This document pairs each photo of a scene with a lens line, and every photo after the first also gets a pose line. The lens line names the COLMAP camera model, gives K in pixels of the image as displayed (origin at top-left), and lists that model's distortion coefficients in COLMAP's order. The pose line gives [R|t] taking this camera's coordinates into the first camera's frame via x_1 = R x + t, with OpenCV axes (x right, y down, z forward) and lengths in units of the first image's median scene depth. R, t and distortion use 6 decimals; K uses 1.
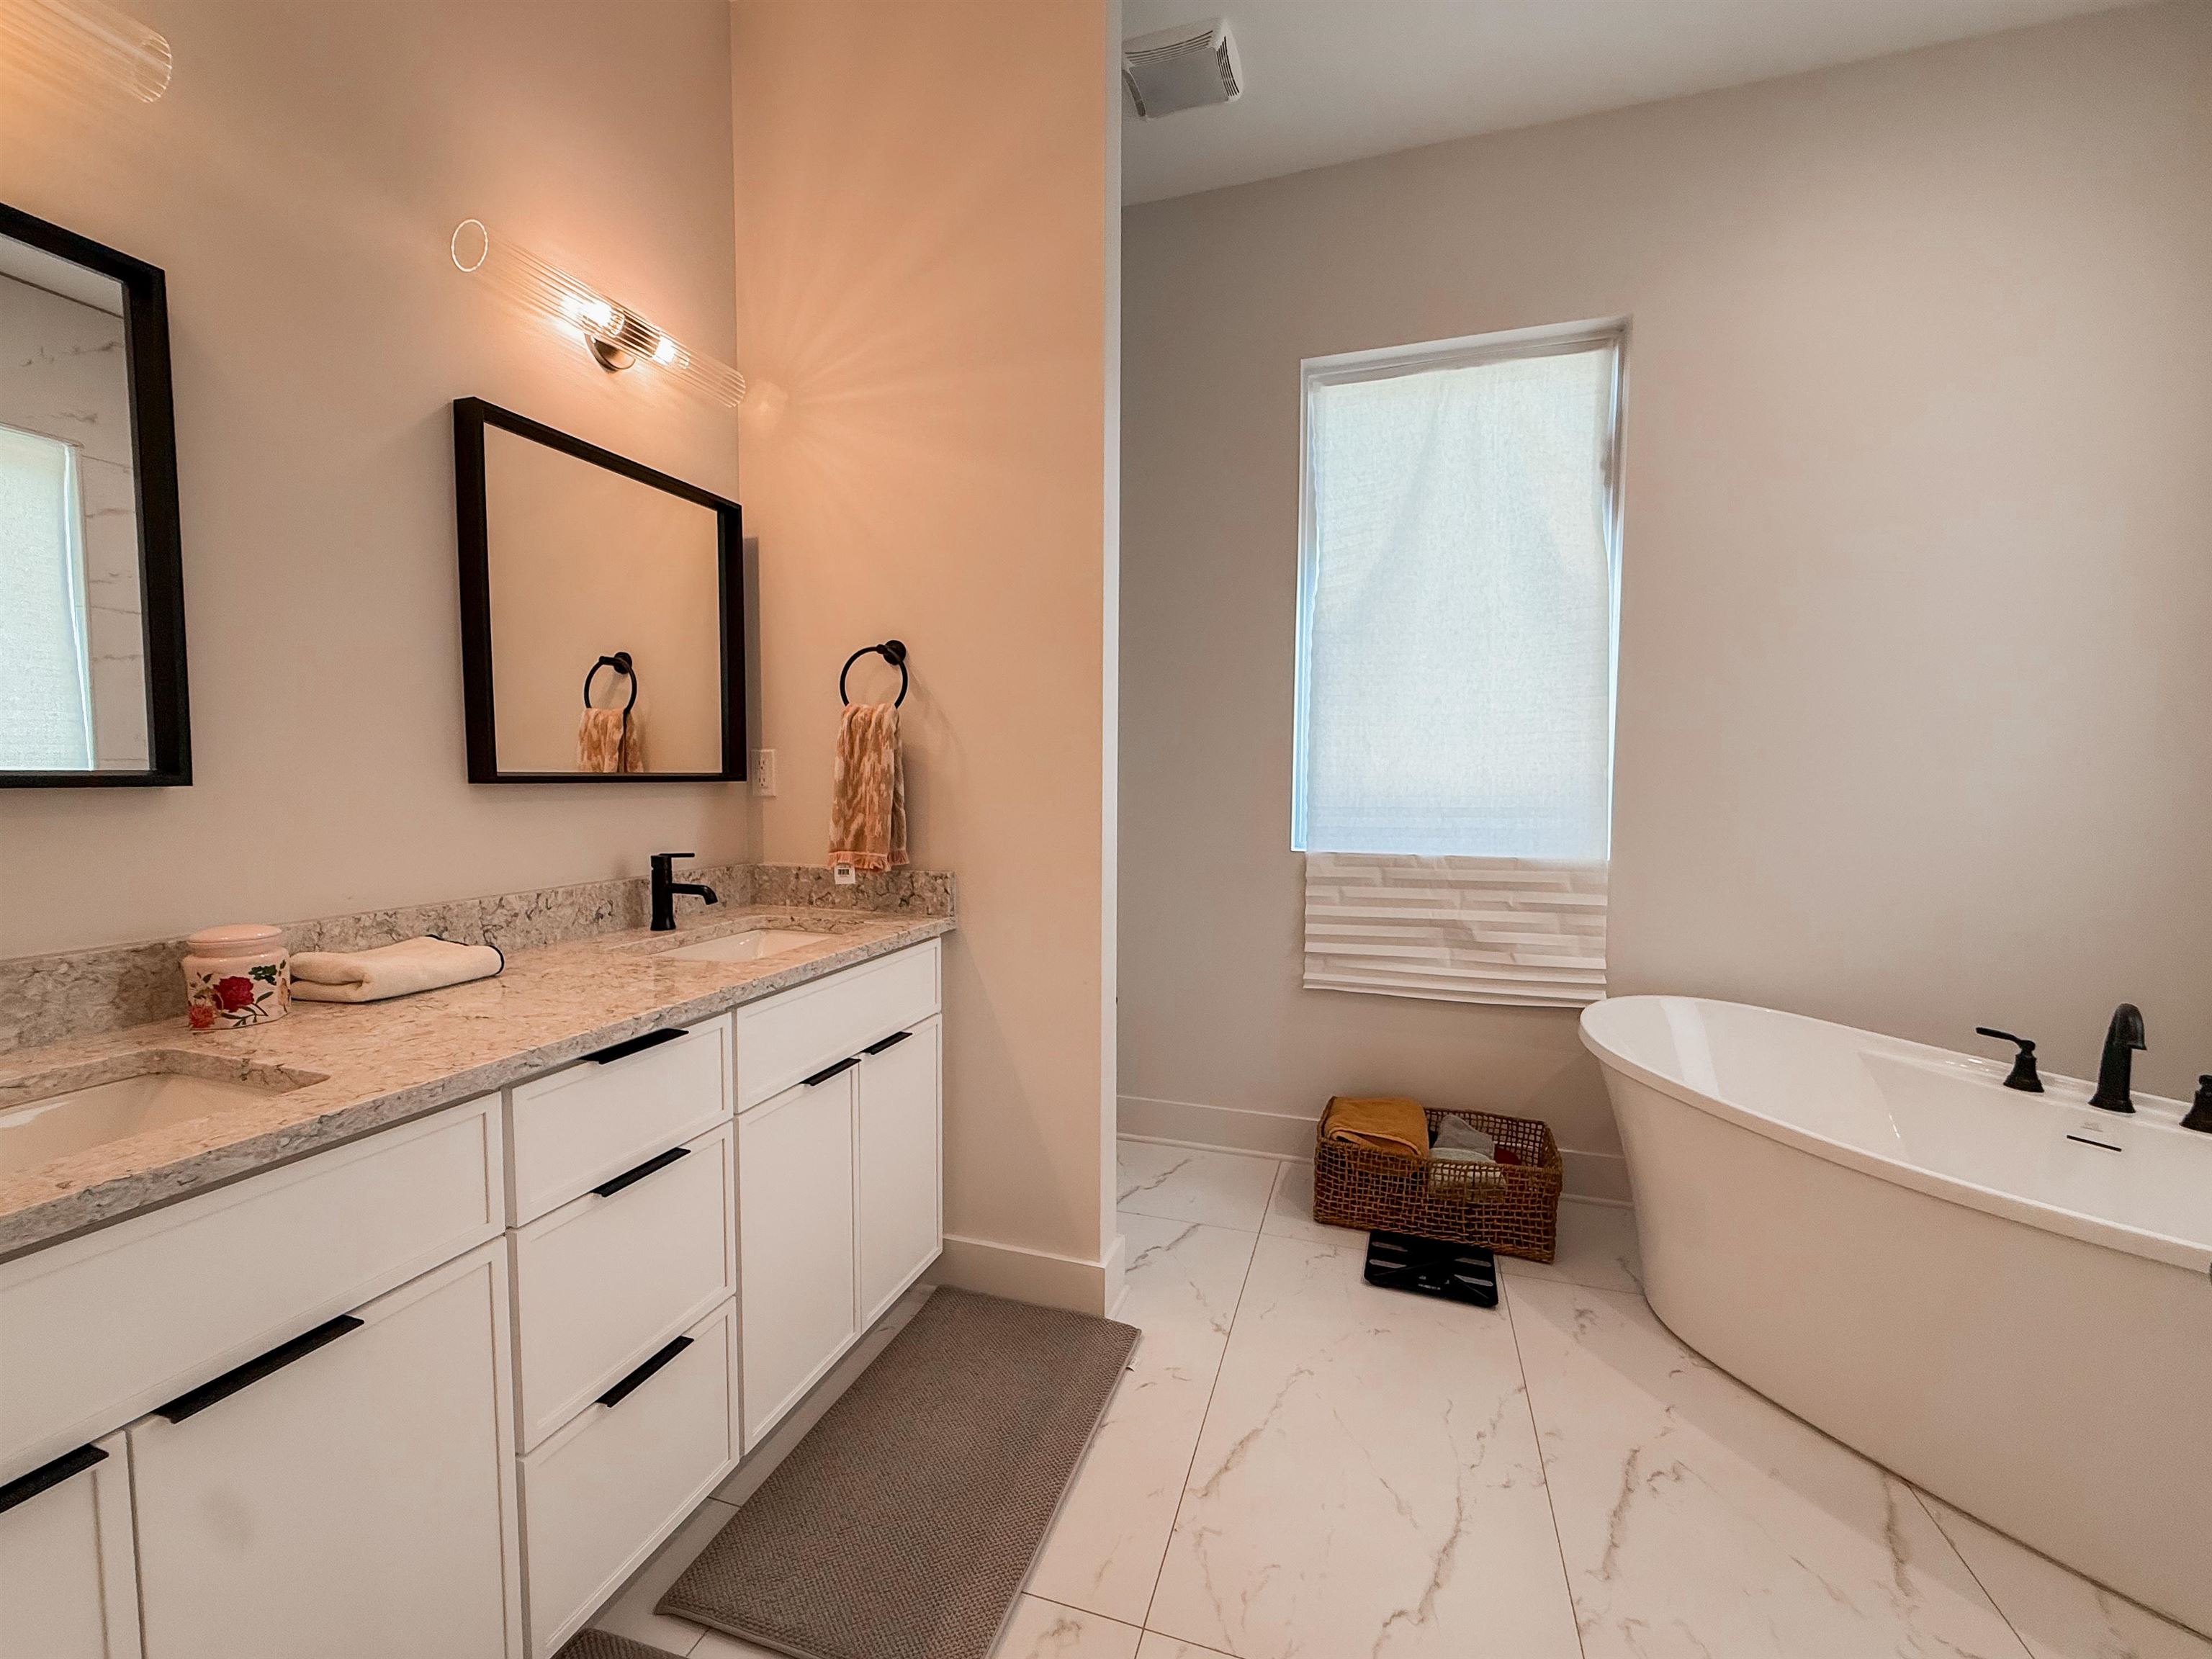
lens RADIAL K [[886.8, 0, 1092.8], [0, 886.8, 830.6], [0, 0, 1]] dist [0.000879, -0.000158]
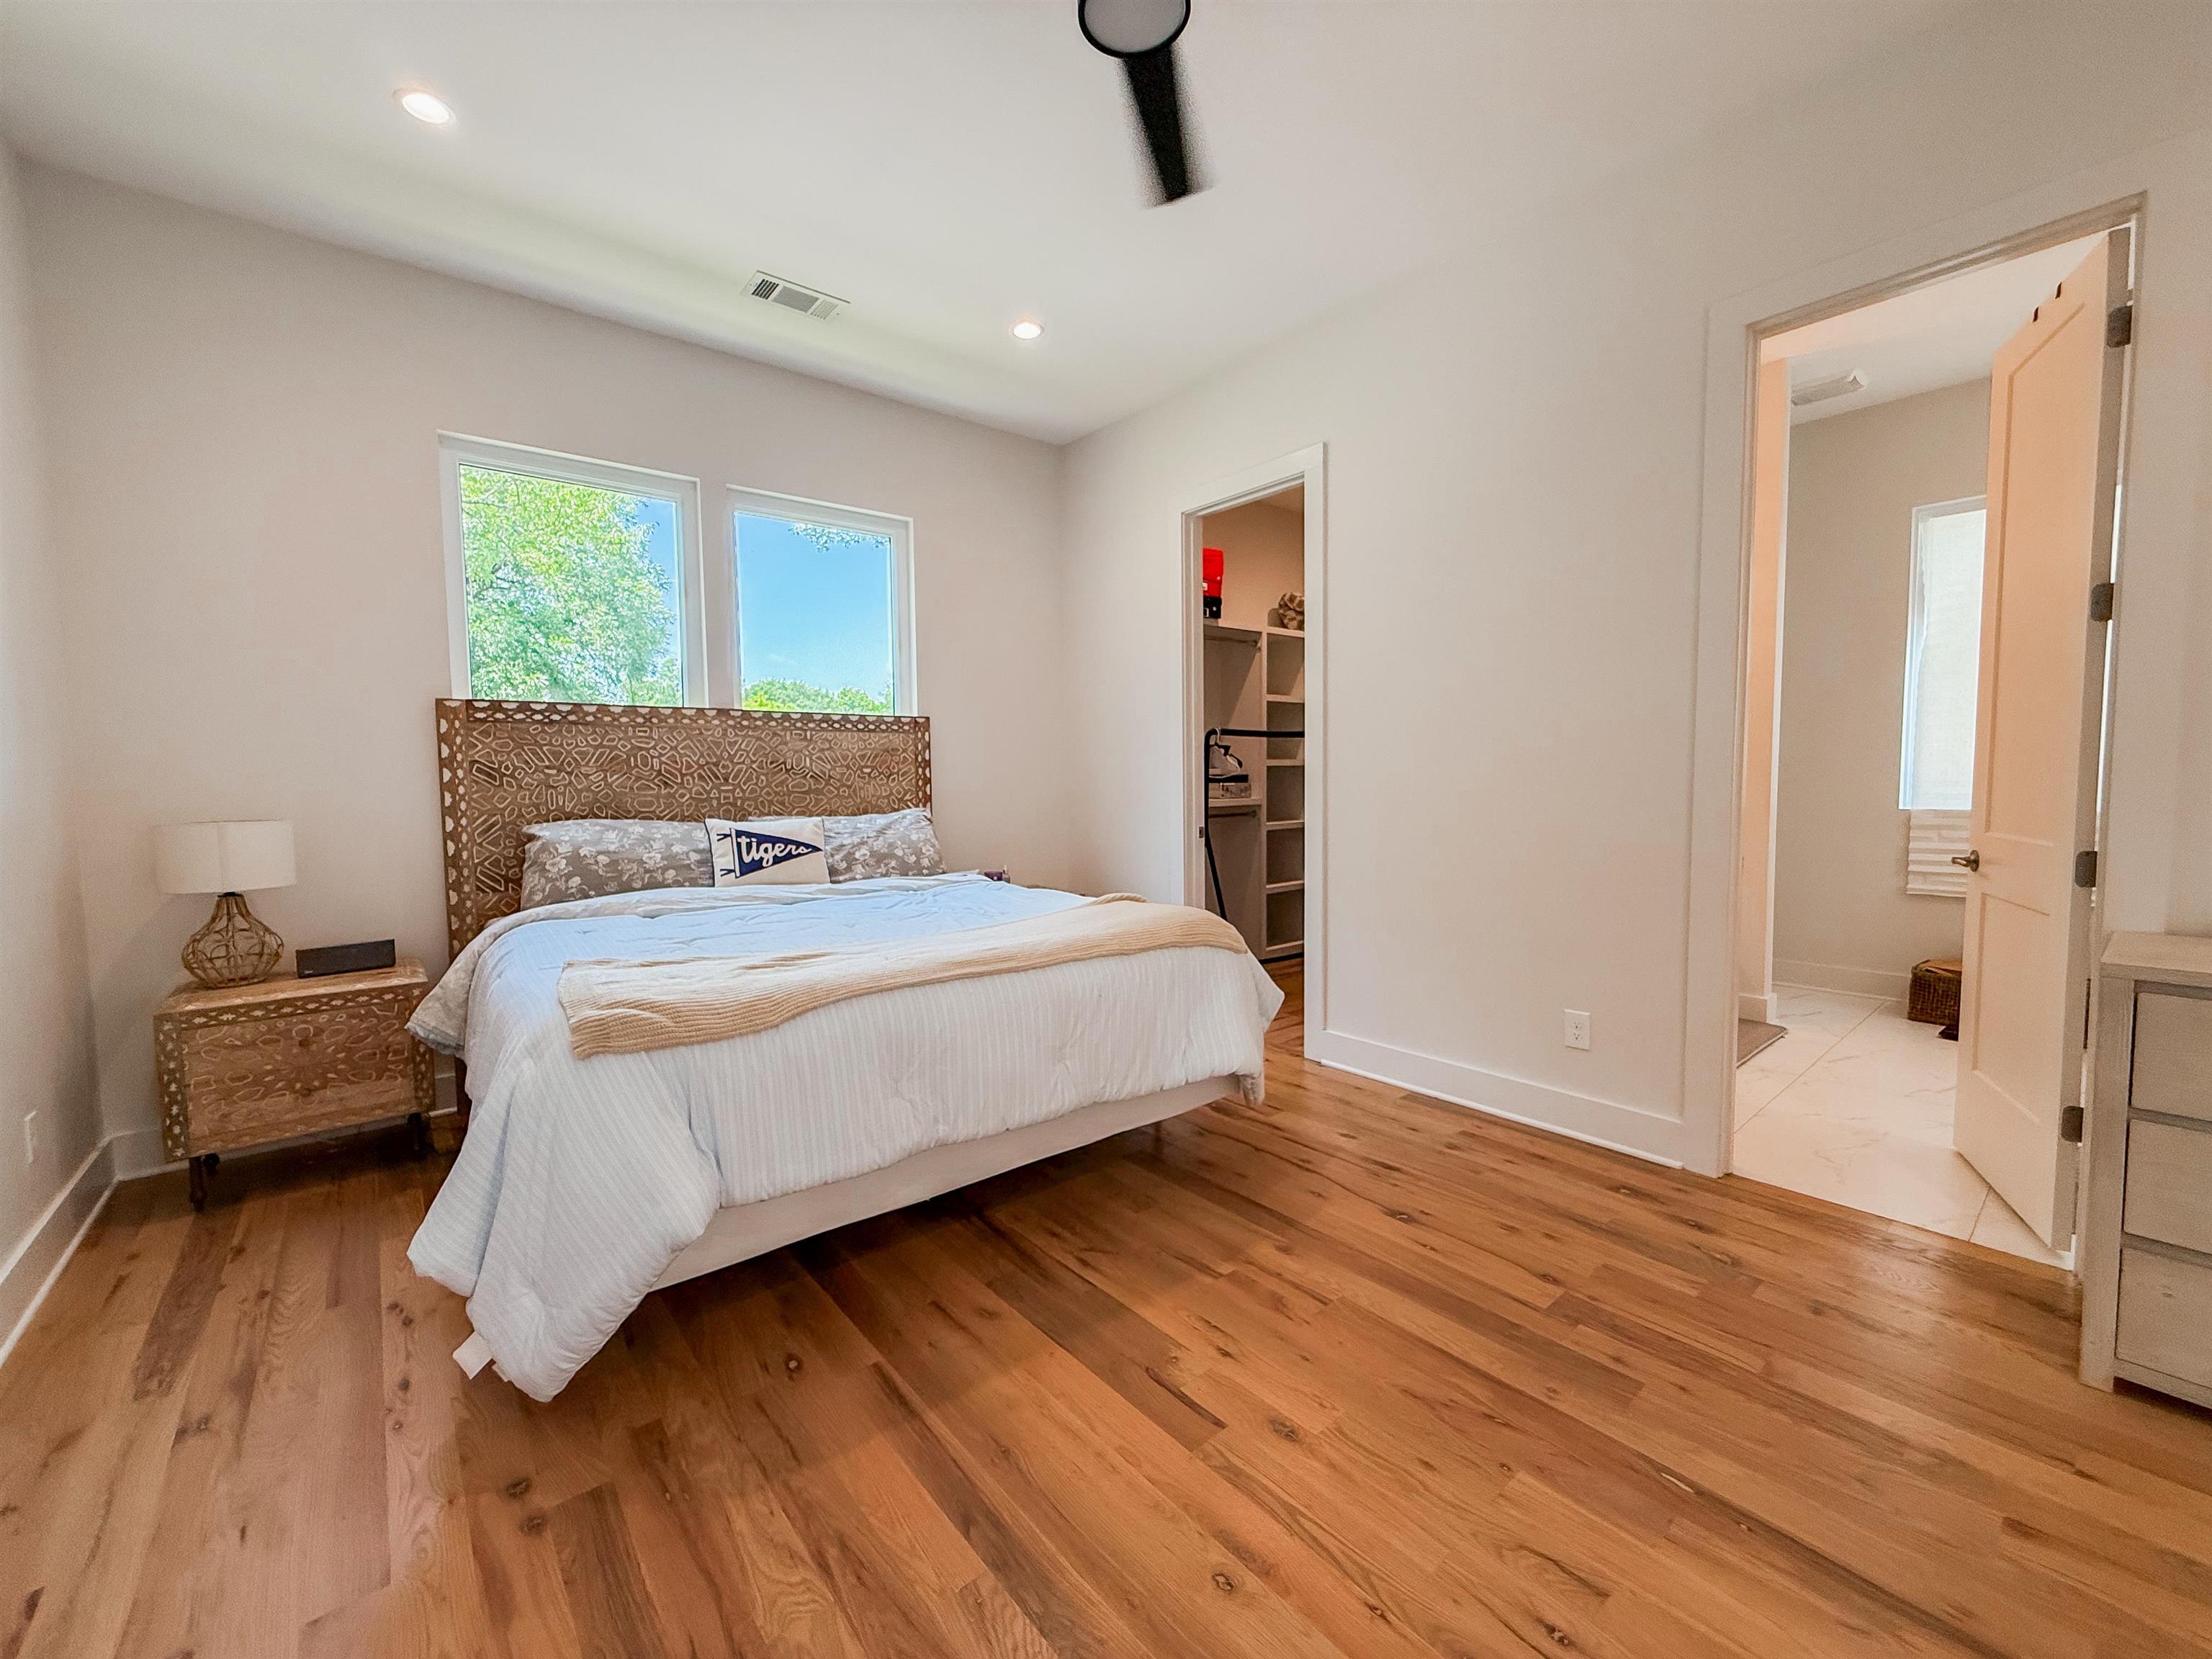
lens RADIAL K [[886.8, 0, 1092.8], [0, 886.8, 830.6], [0, 0, 1]] dist [0.000879, -0.000158]
pose [[0.848704, 0.015341, -0.528646, -0.169498], [-0.010785, 0.999873, 0.011700, 0.059975], [0.528758, -0.004229, 0.848762, -1.167528]]
